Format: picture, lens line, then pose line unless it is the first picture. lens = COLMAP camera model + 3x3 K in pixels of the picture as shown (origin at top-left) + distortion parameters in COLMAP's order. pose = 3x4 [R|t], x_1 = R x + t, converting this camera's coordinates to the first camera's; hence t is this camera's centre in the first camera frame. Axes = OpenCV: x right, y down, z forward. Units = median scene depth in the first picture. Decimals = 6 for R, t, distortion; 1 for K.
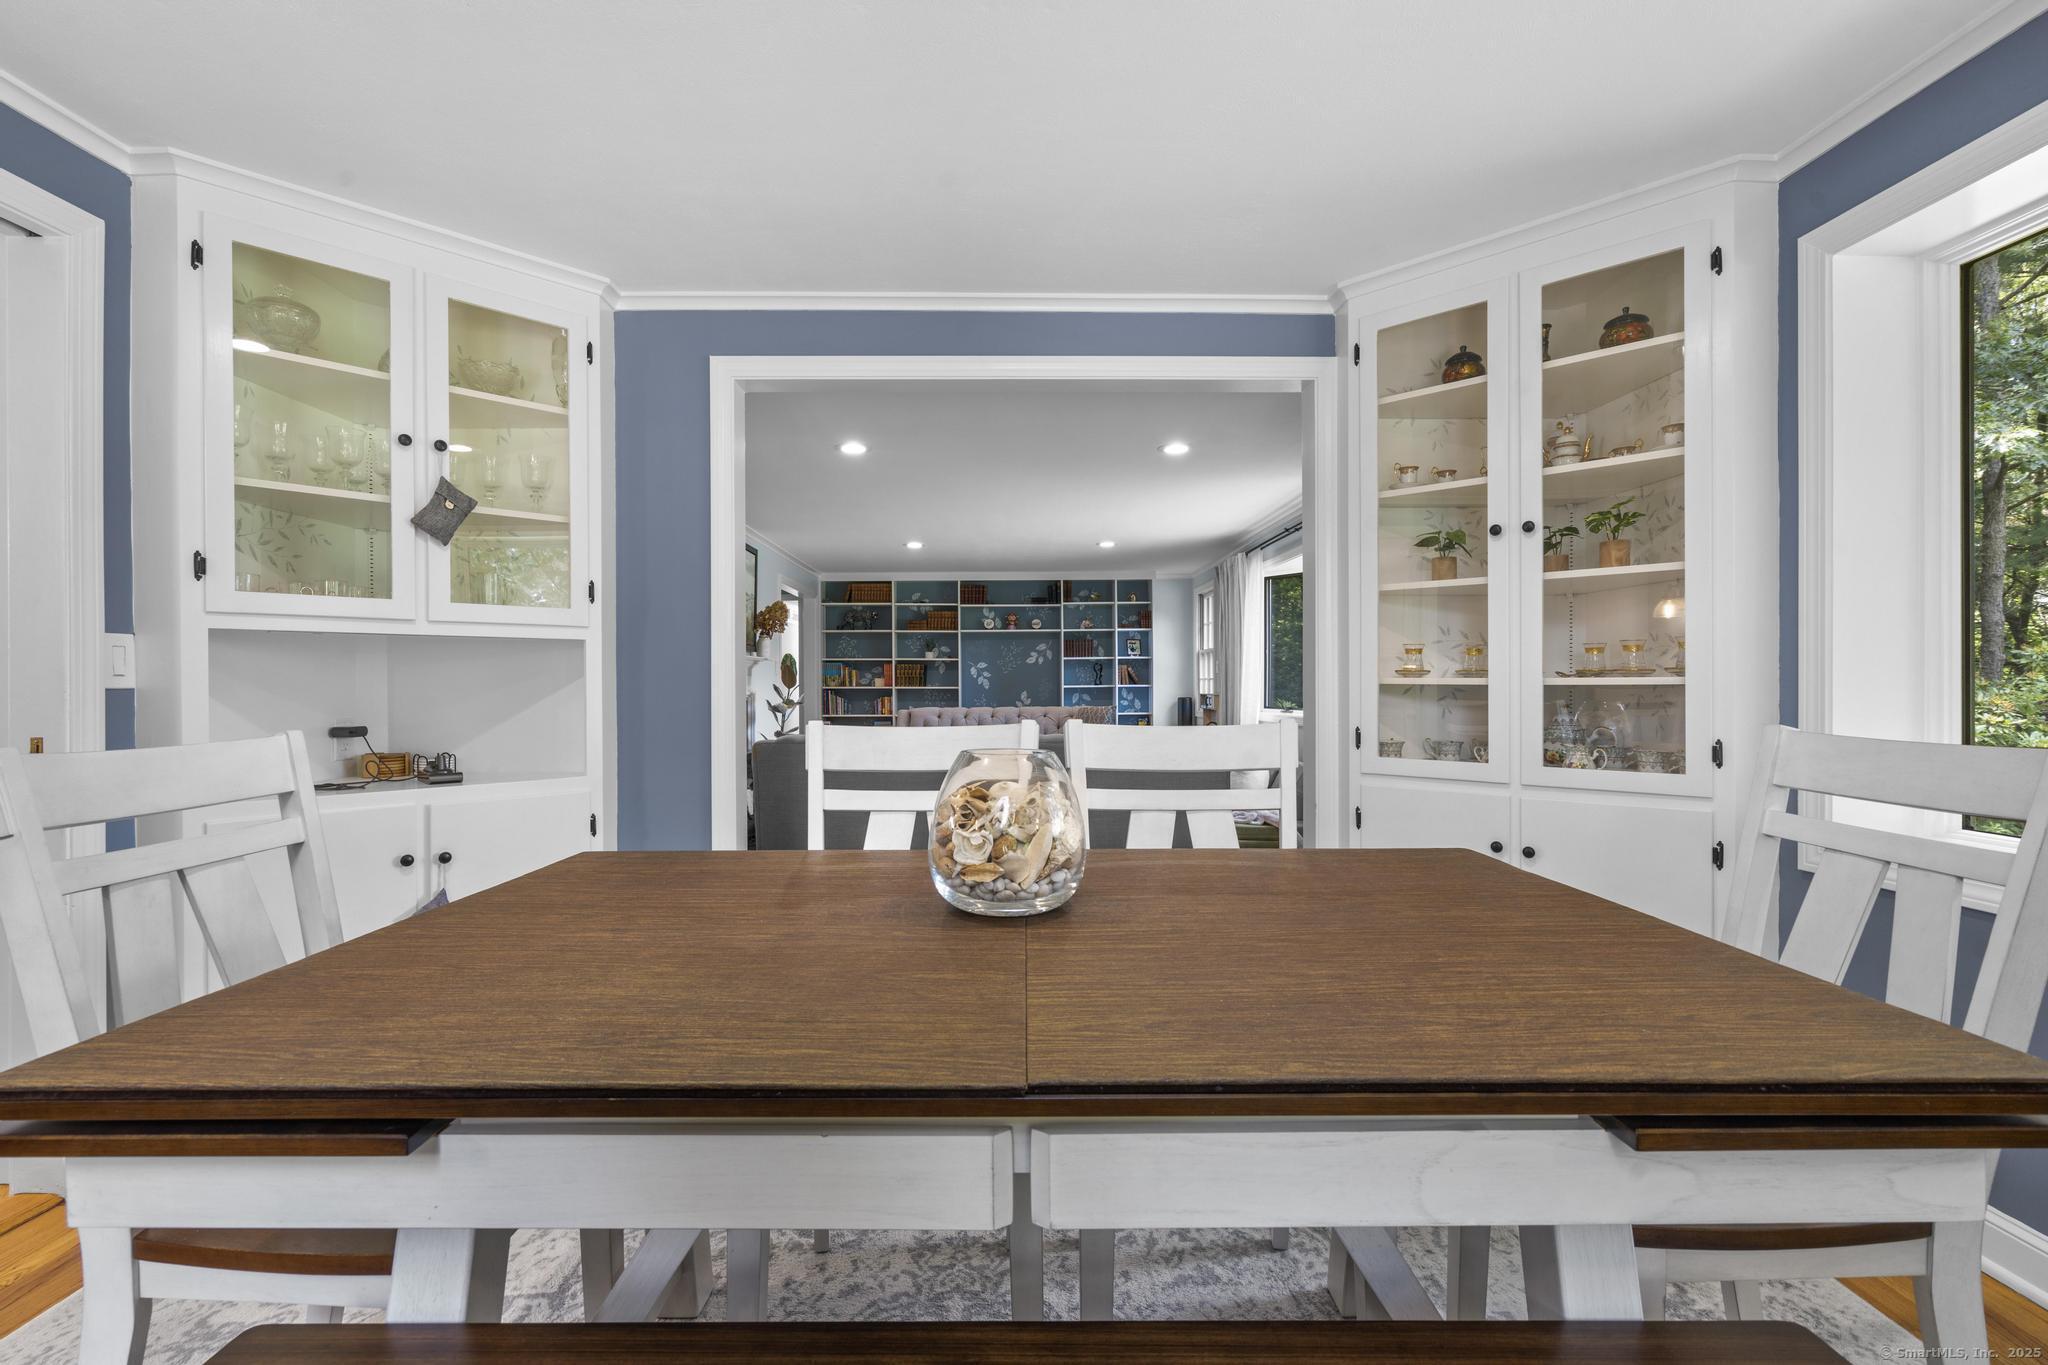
lens RADIAL K [[915.3, 0, 1016.9], [0, 915.3, 689.6], [0, 0, 1]] dist [-0.005430, 0.002836]
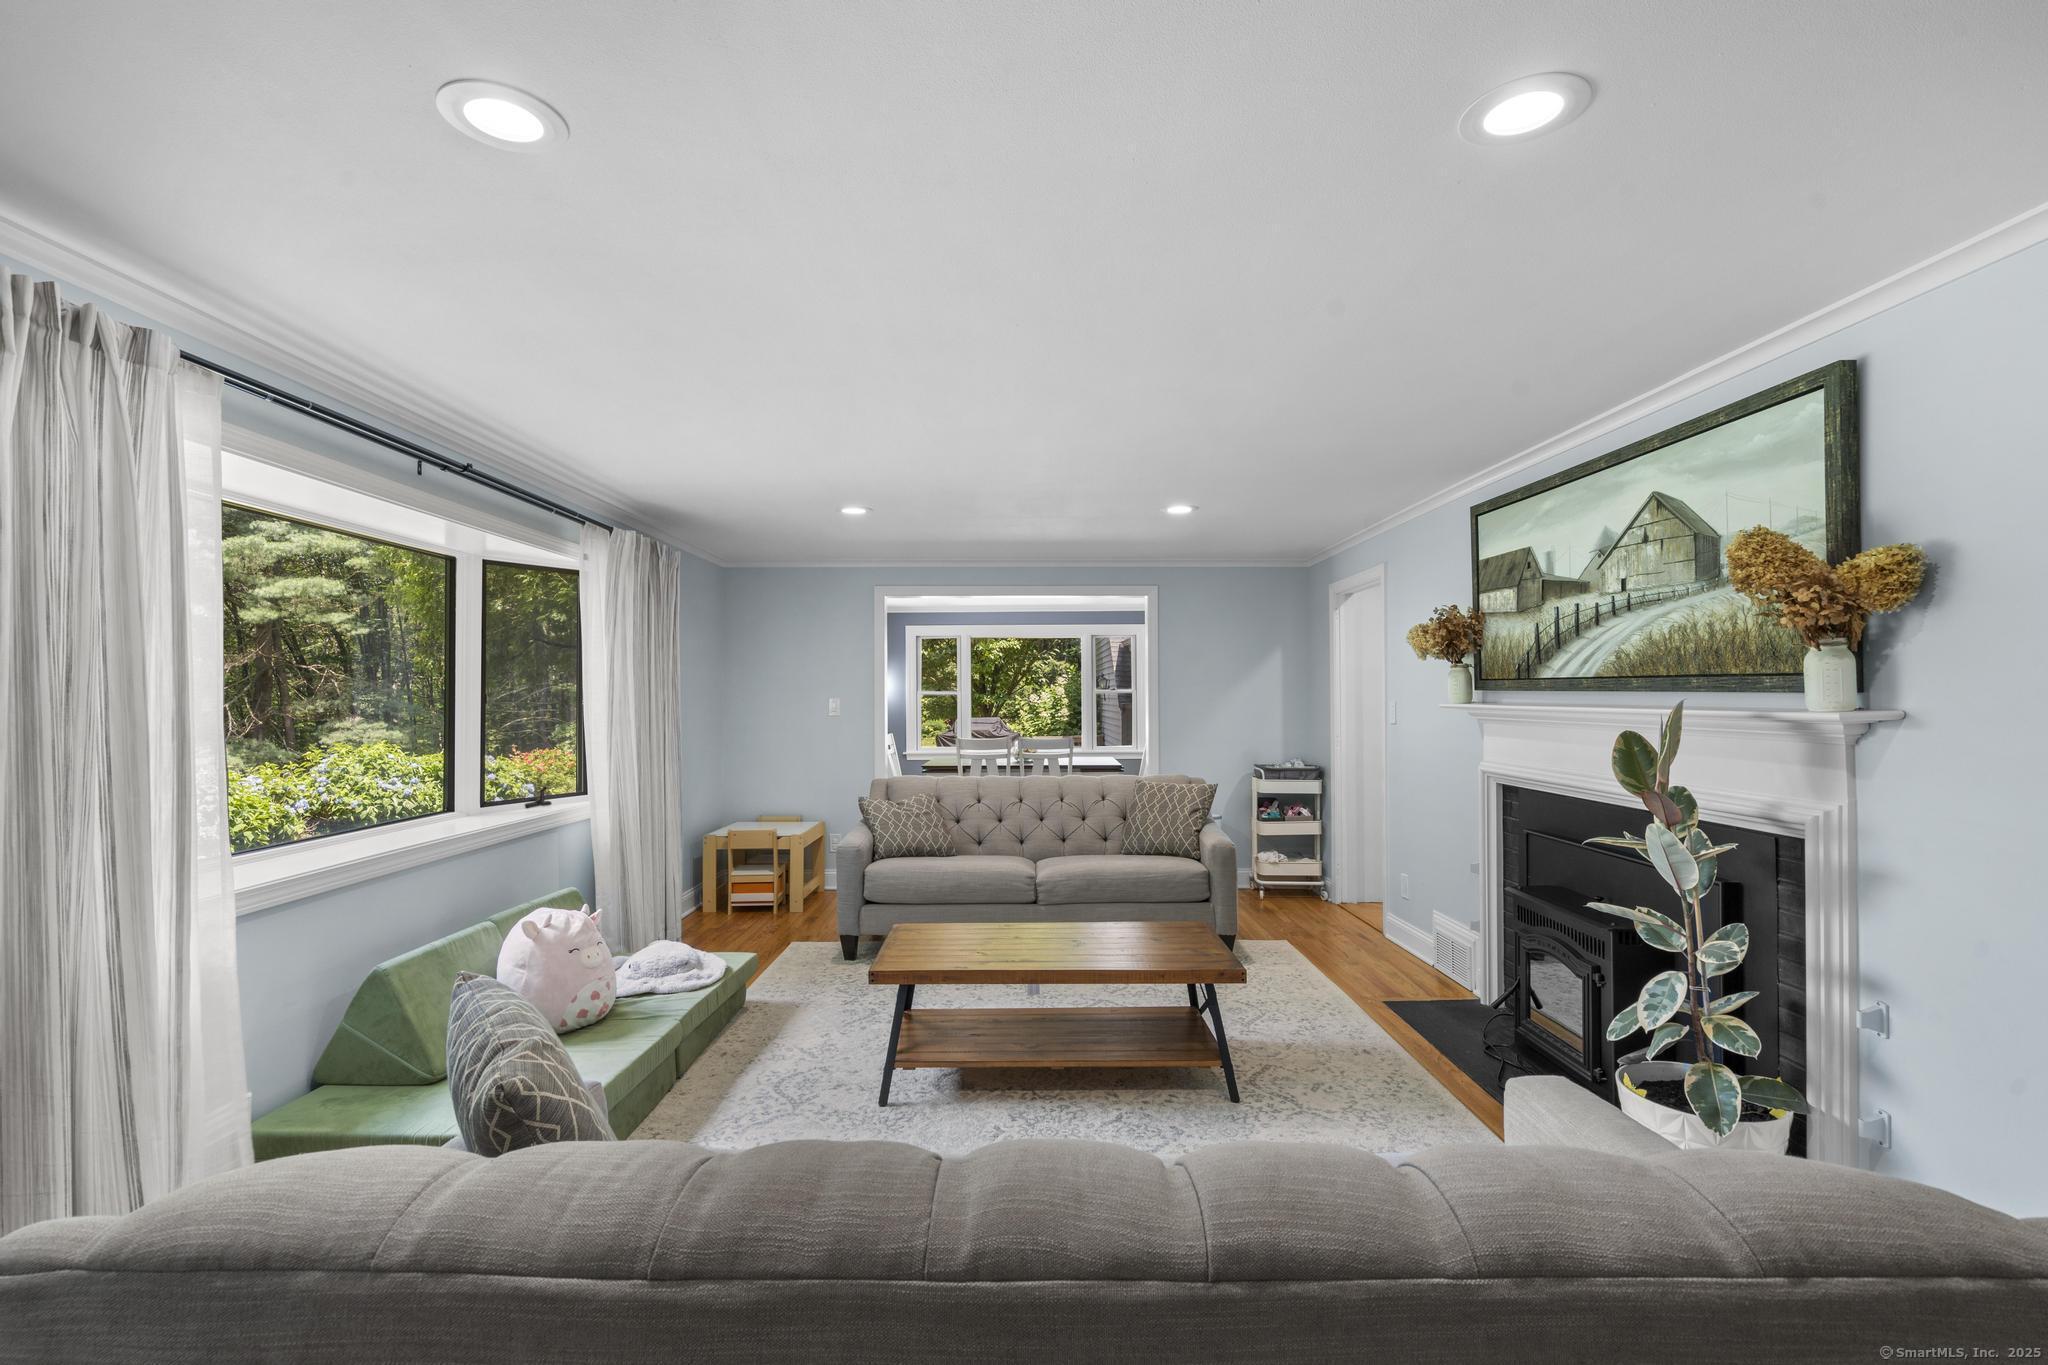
lens RADIAL K [[915.3, 0, 1015.9], [0, 915.3, 688.0], [0, 0, 1]] dist [-0.005430, 0.002836]
pose [[-0.999882, 0.008838, 0.012554, -0.007187], [0.008800, 0.999957, -0.003020, -0.031337], [-0.012580, -0.002910, -0.999917, 0.920854]]
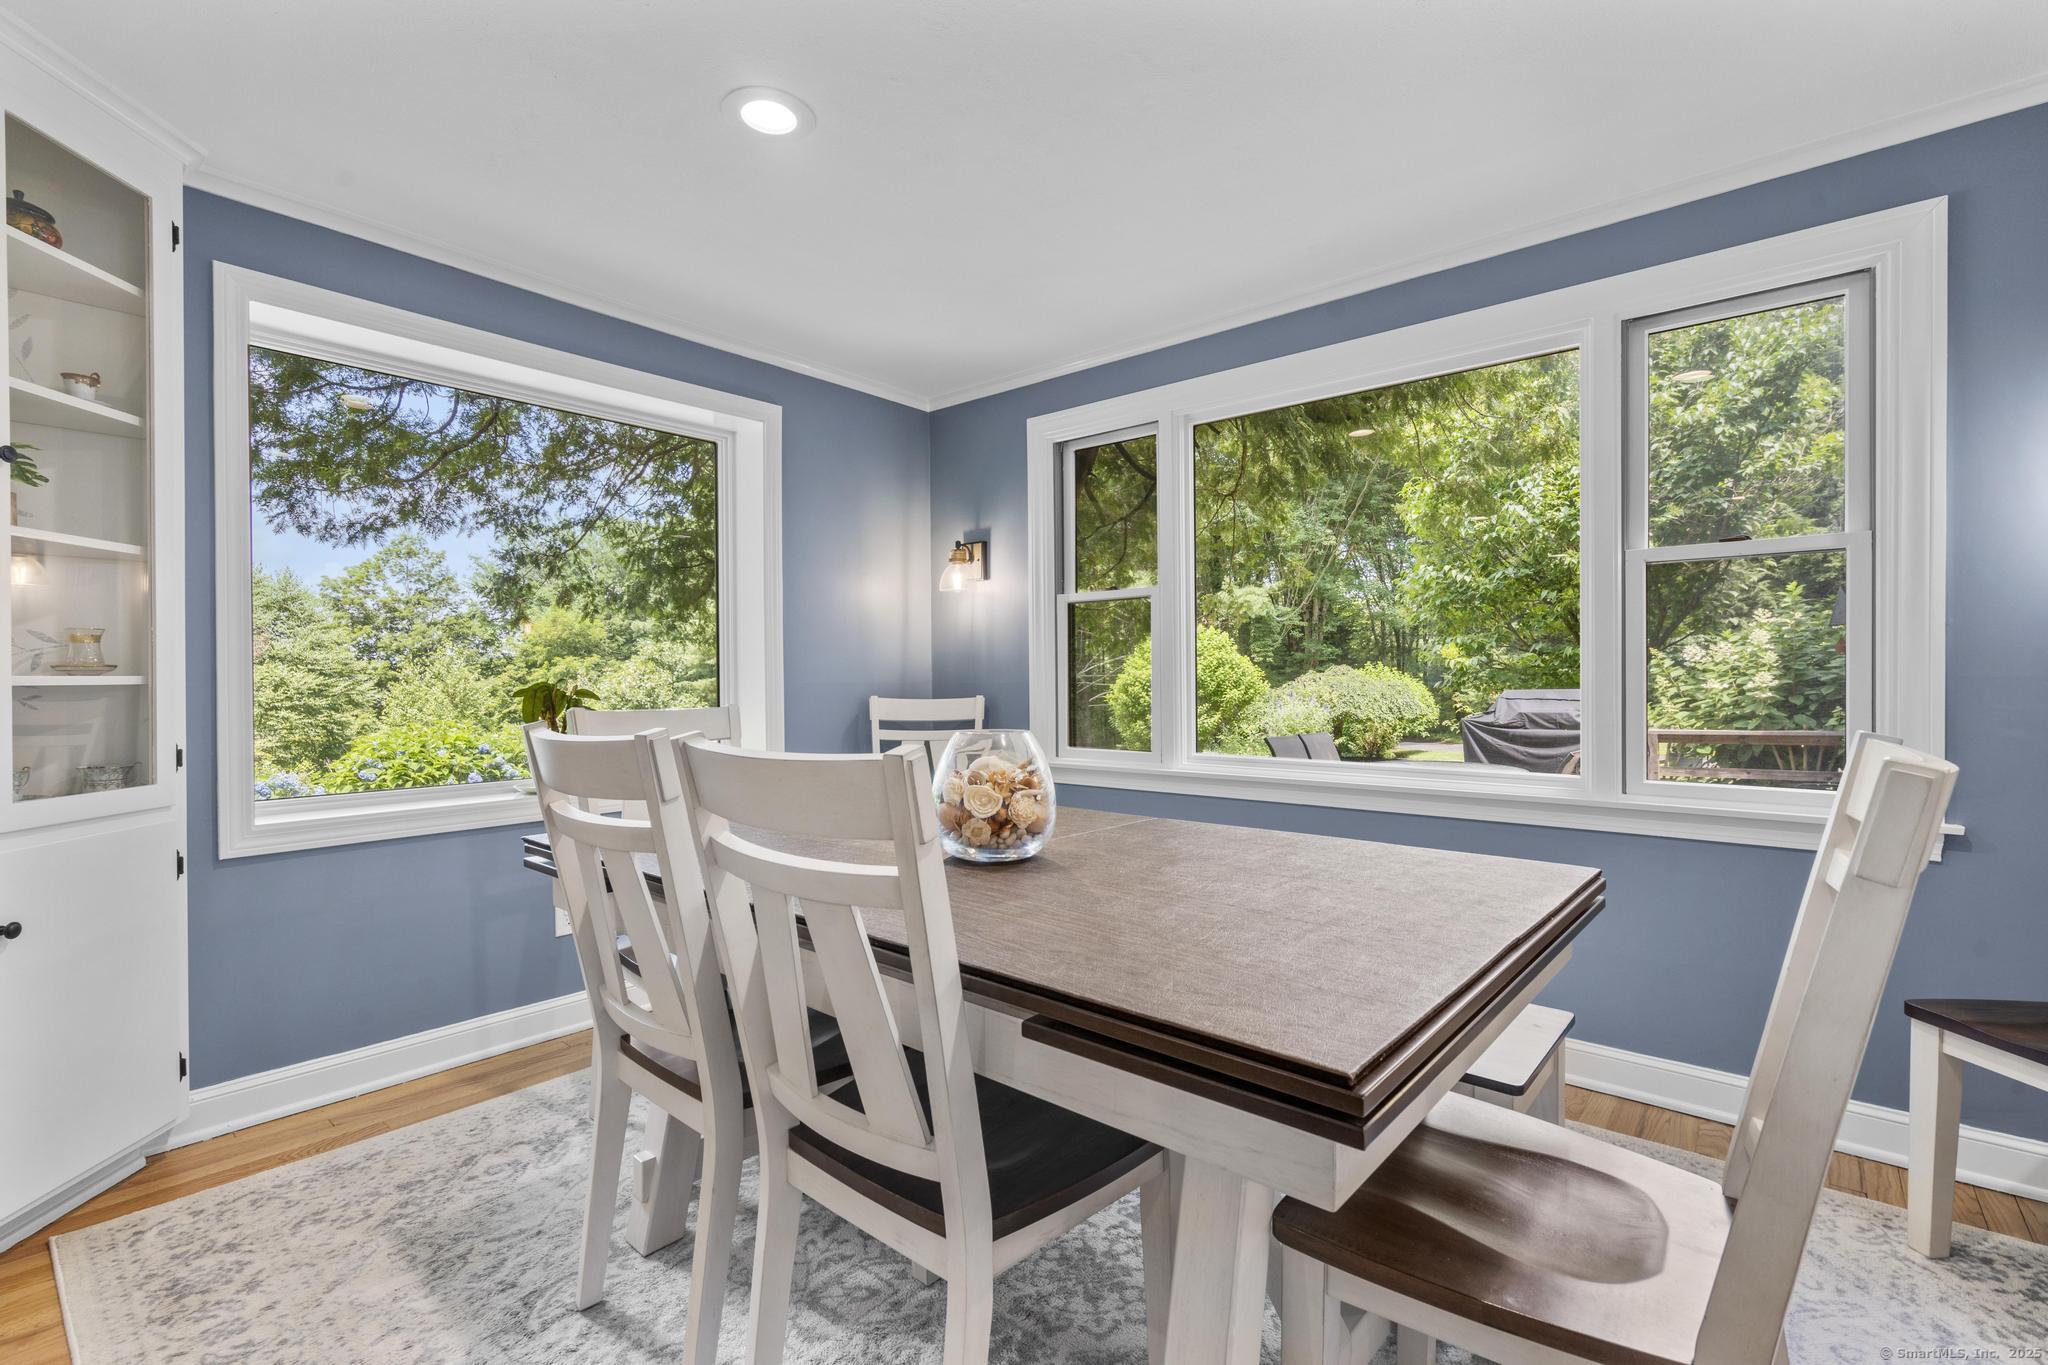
lens RADIAL K [[915.3, 0, 1028.4], [0, 915.3, 678.1], [0, 0, 1]] dist [-0.005430, 0.002836]
pose [[-0.758759, 0.007162, 0.651332, -0.110463], [0.011371, 0.999933, 0.002253, -0.000771], [-0.651272, 0.009116, -0.758790, 0.244191]]
